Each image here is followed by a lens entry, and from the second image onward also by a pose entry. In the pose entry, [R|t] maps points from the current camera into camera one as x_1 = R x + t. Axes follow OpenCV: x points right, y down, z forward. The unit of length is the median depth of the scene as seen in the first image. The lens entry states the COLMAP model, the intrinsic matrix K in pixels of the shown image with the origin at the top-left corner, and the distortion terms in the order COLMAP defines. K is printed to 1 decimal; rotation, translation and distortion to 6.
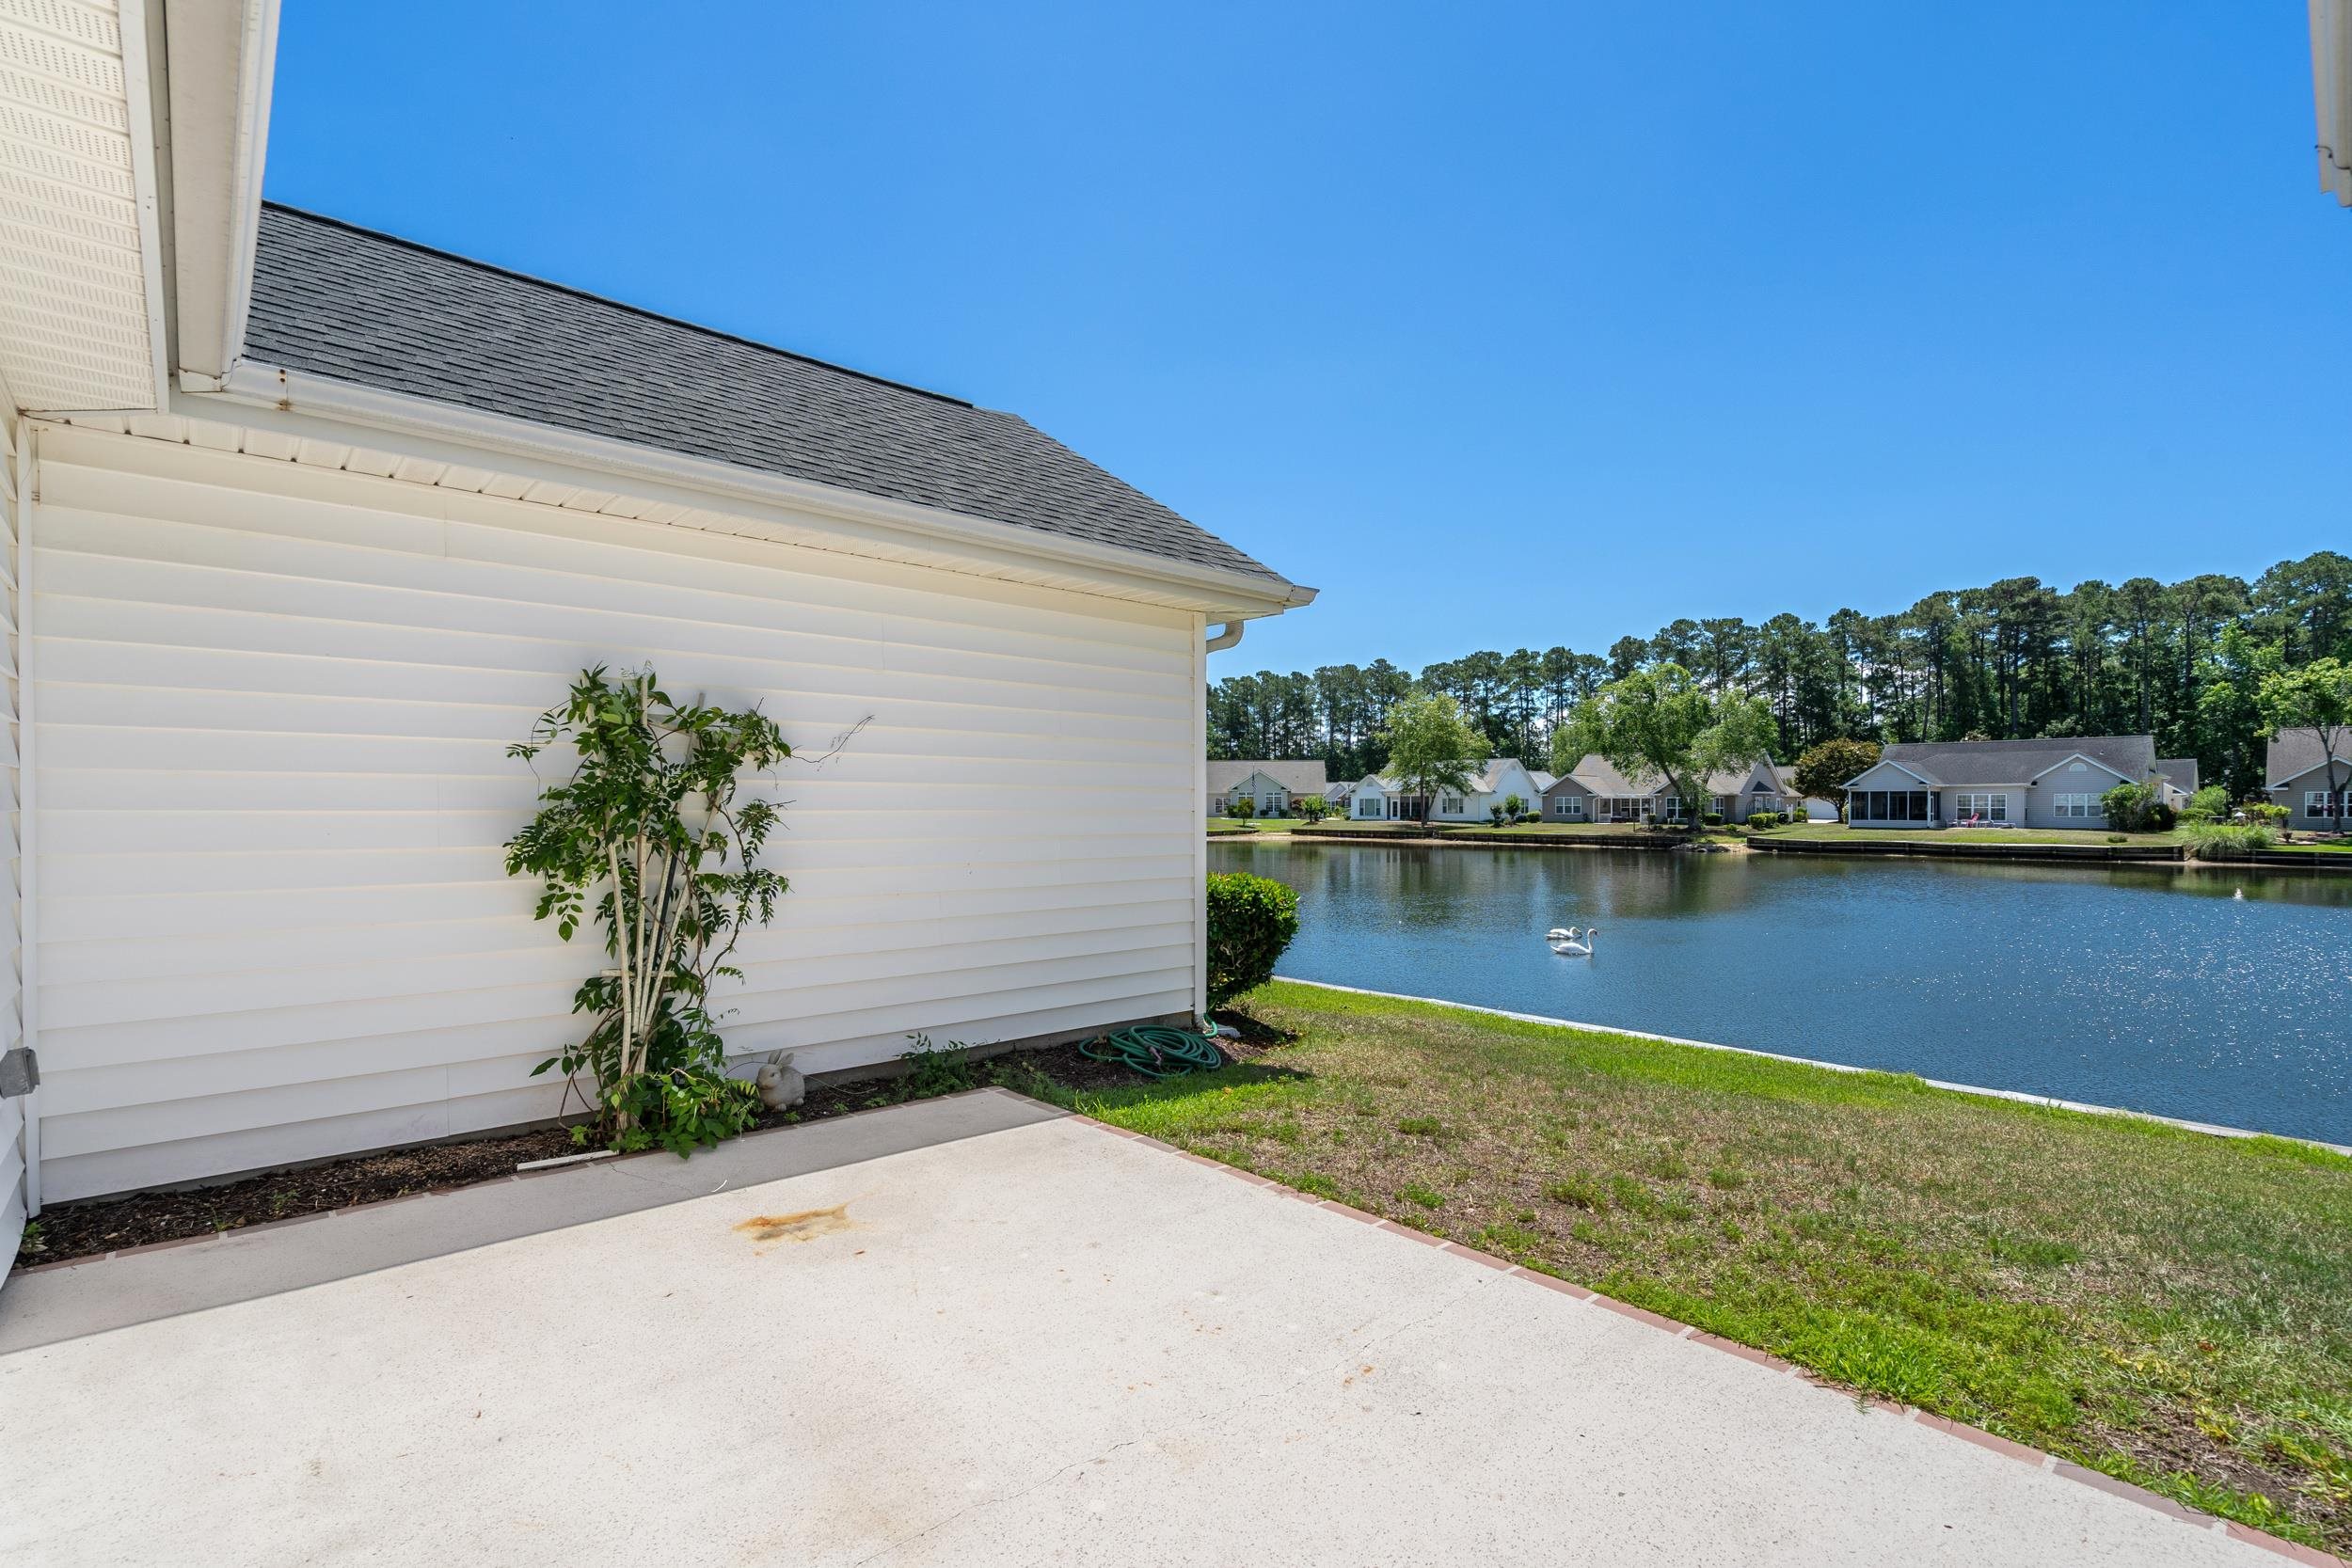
lens RADIAL K [[1091.6, 0, 1178.6], [0, 1091.6, 792.9], [0, 0, 1]] dist [-0.006929, 0.001892]
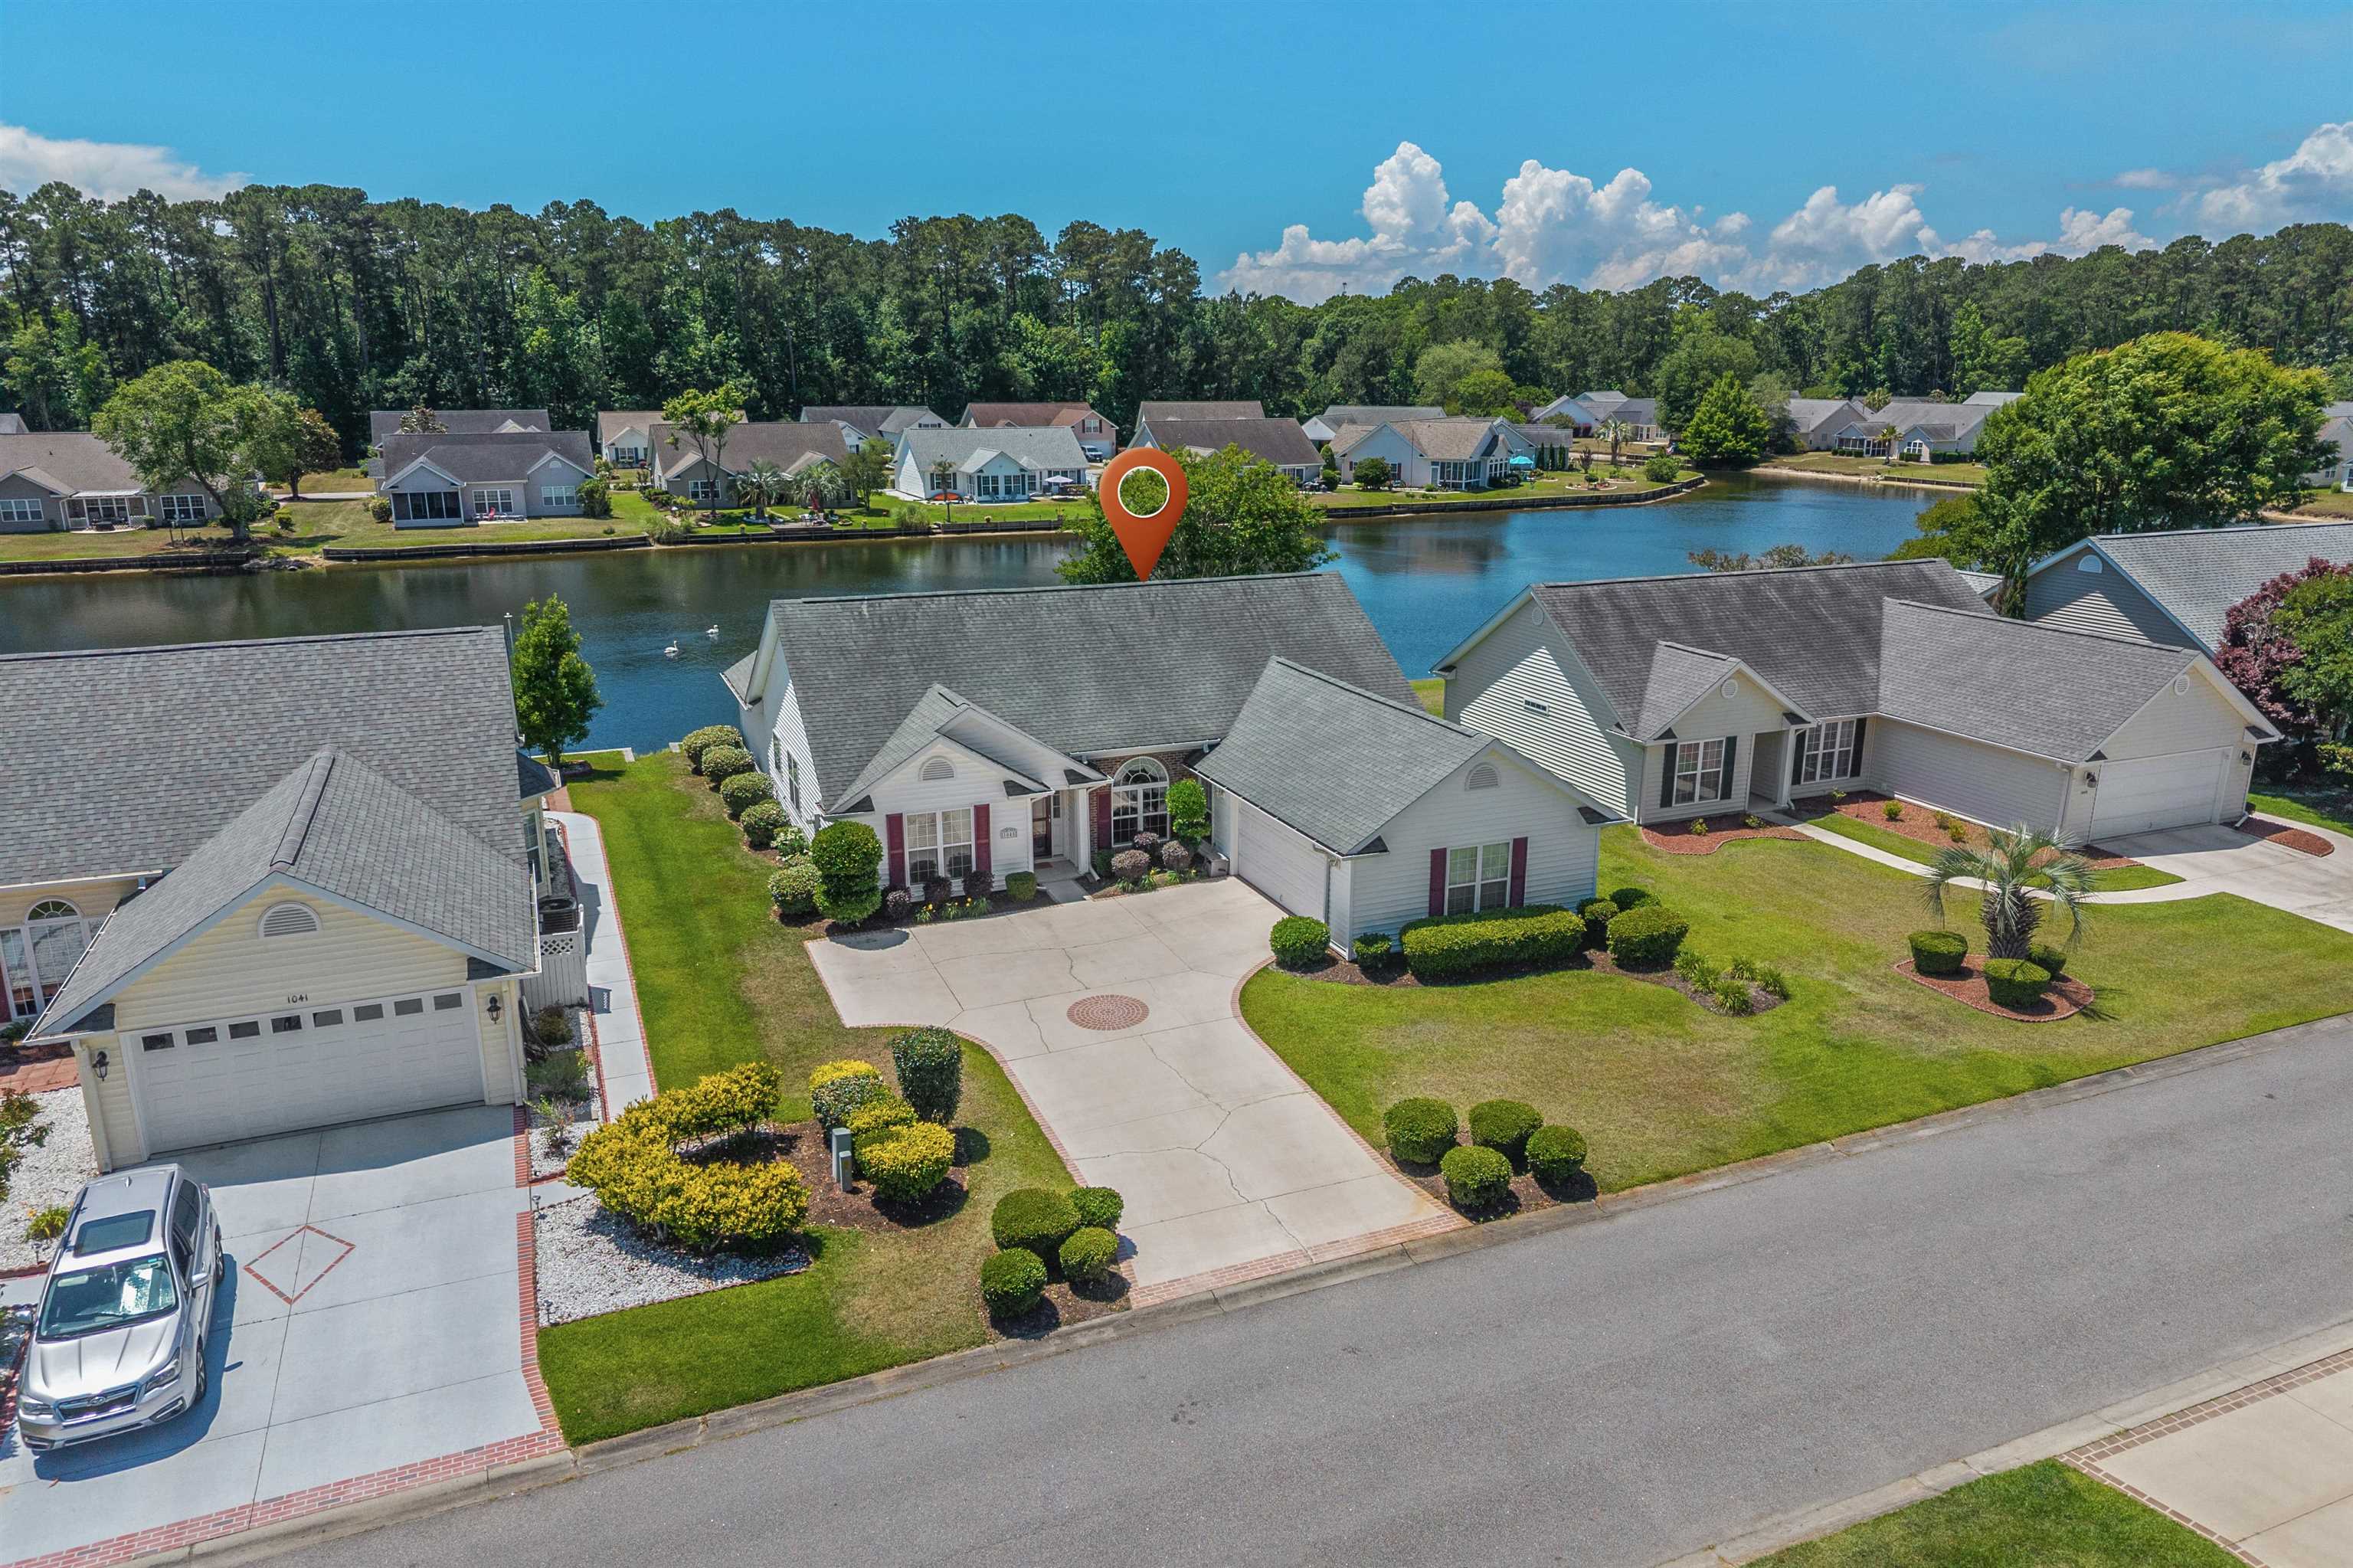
lens RADIAL K [[1562.5, 0, 1183.3], [0, 1562.5, 783.6], [0, 0, 1]] dist [0.044528, -0.058223]
pose [[0.331065, -0.250733, 0.909686, -0.359164], [-0.013689, 0.962673, 0.270319, -0.093775], [-0.943509, -0.101946, 0.315275, -0.144516]]
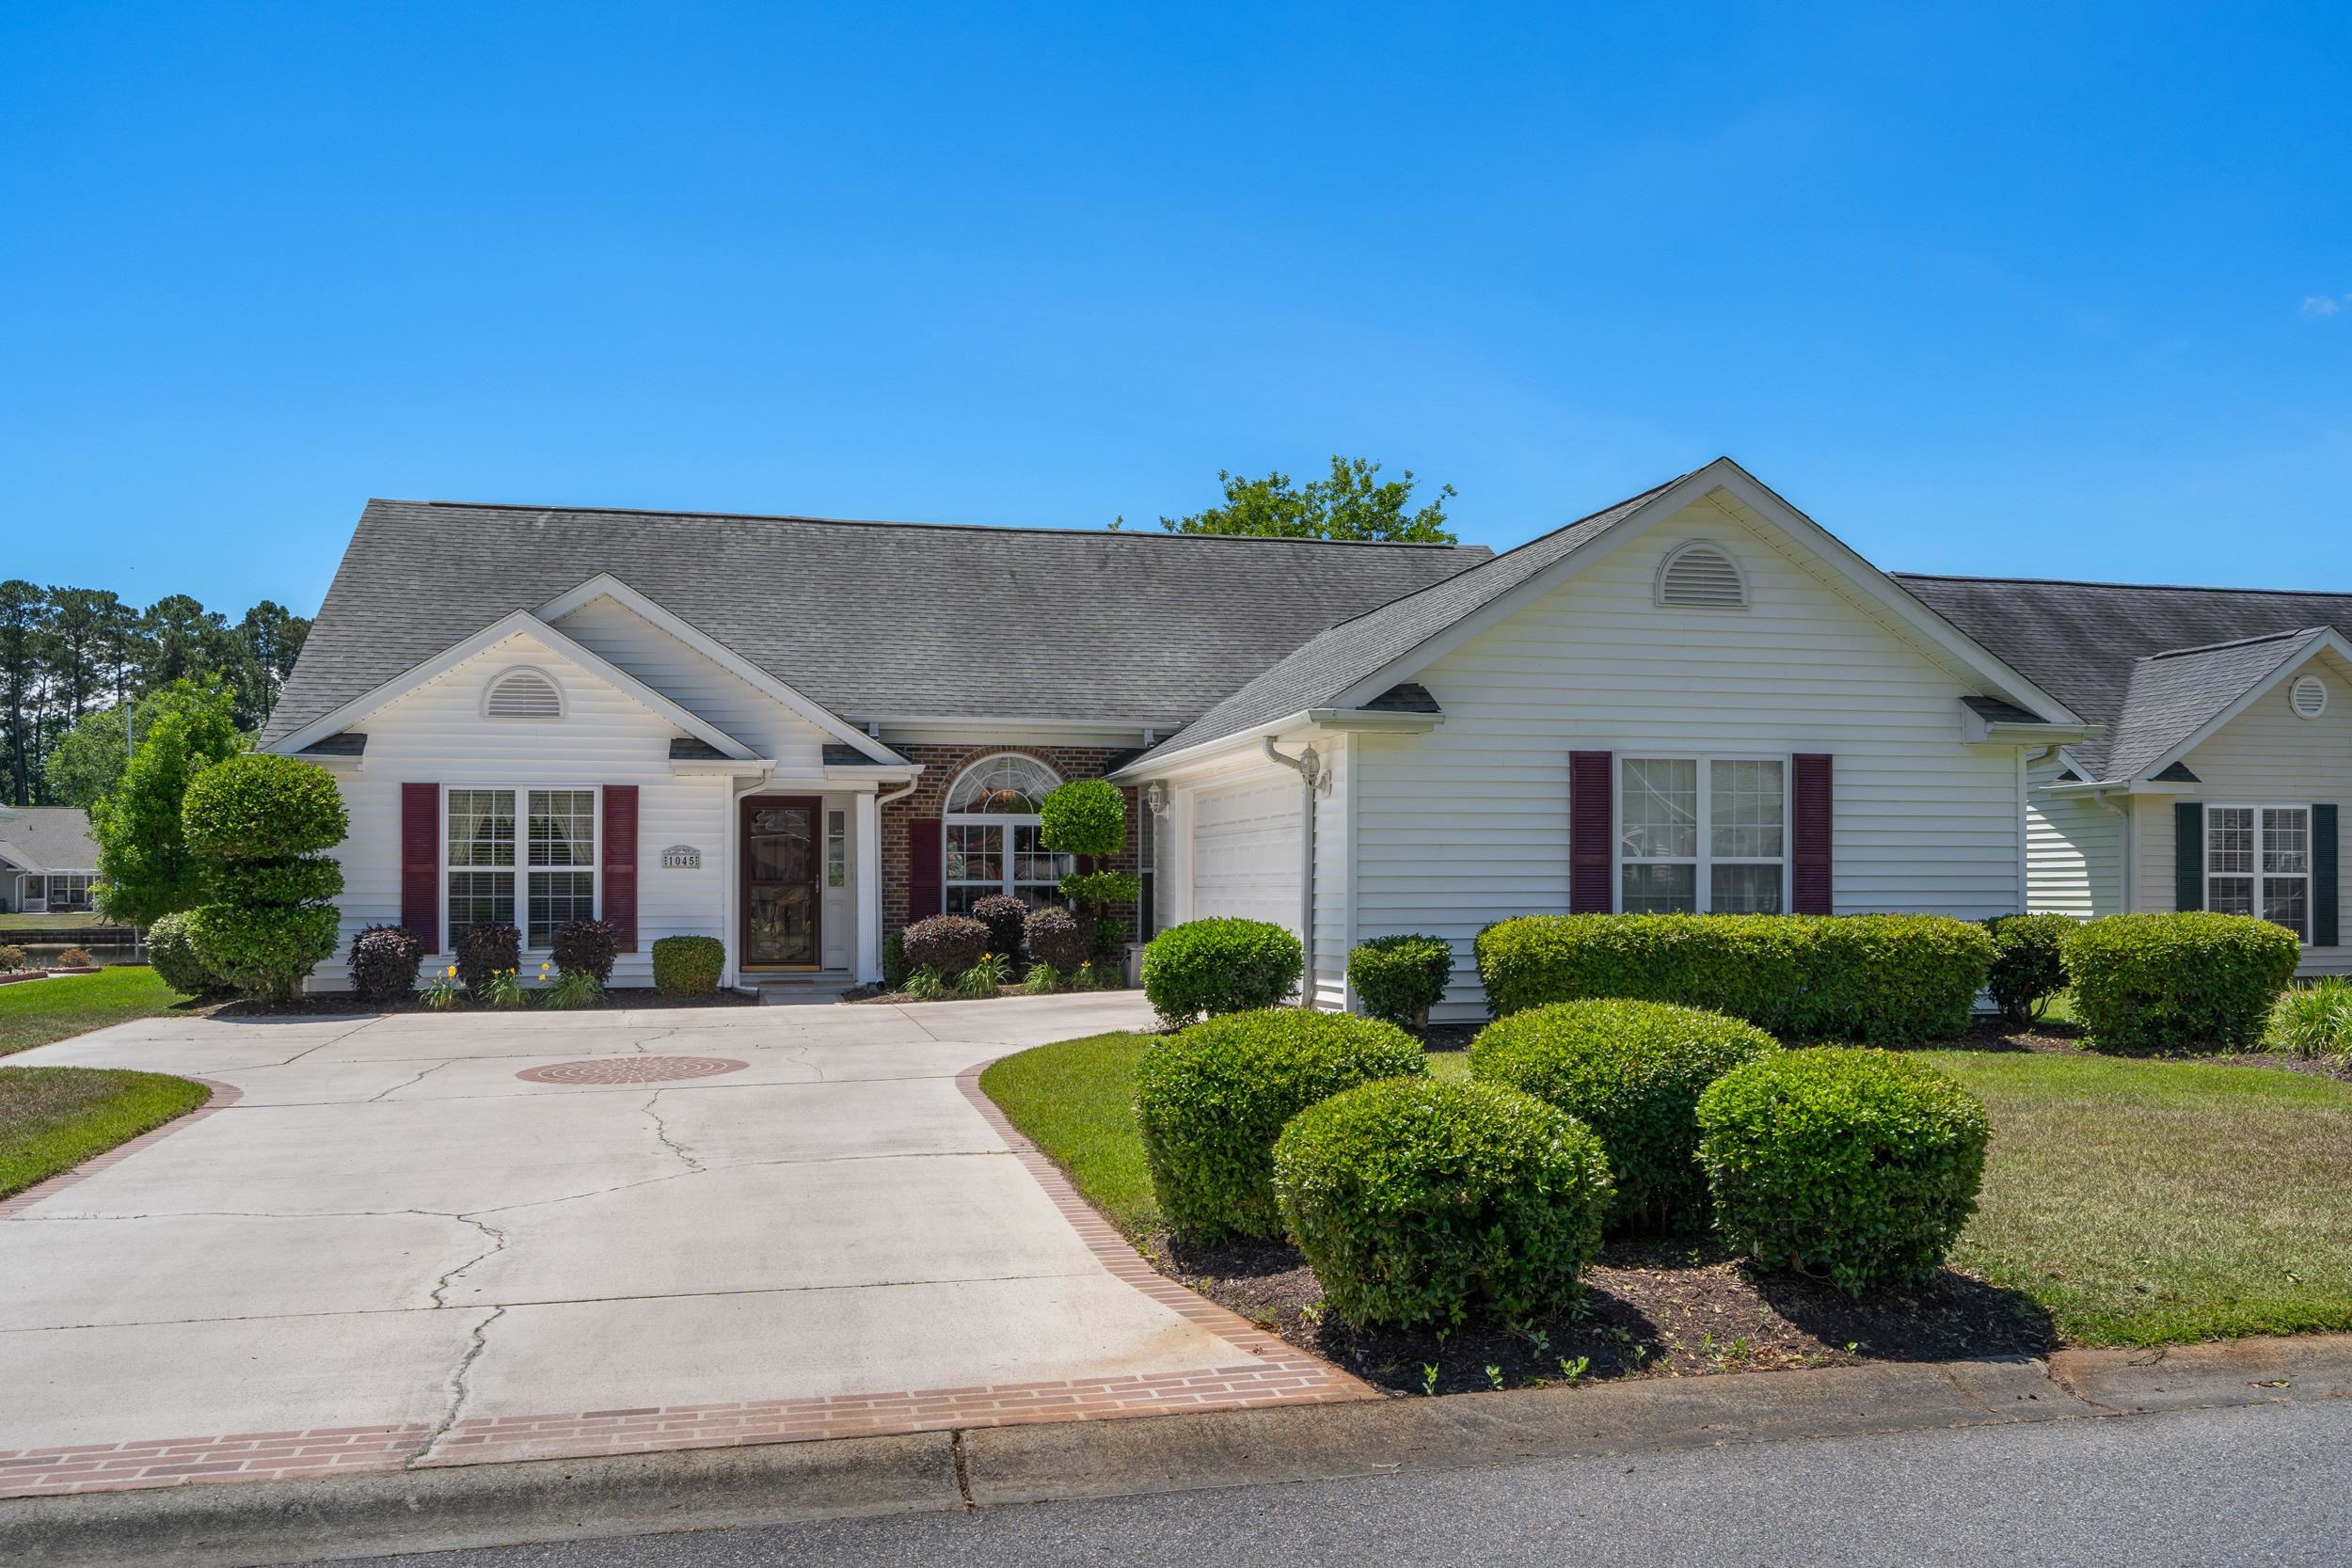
lens RADIAL K [[1931.6, 0, 1177.4], [0, 1931.6, 838.5], [0, 0, 1]] dist [0.000676, 0.006629]
pose [[0.485242, 0.018844, 0.874177, -0.231589], [-0.010784, 0.999821, -0.015566, -0.004964], [-0.874313, -0.001874, 0.485358, -0.140729]]
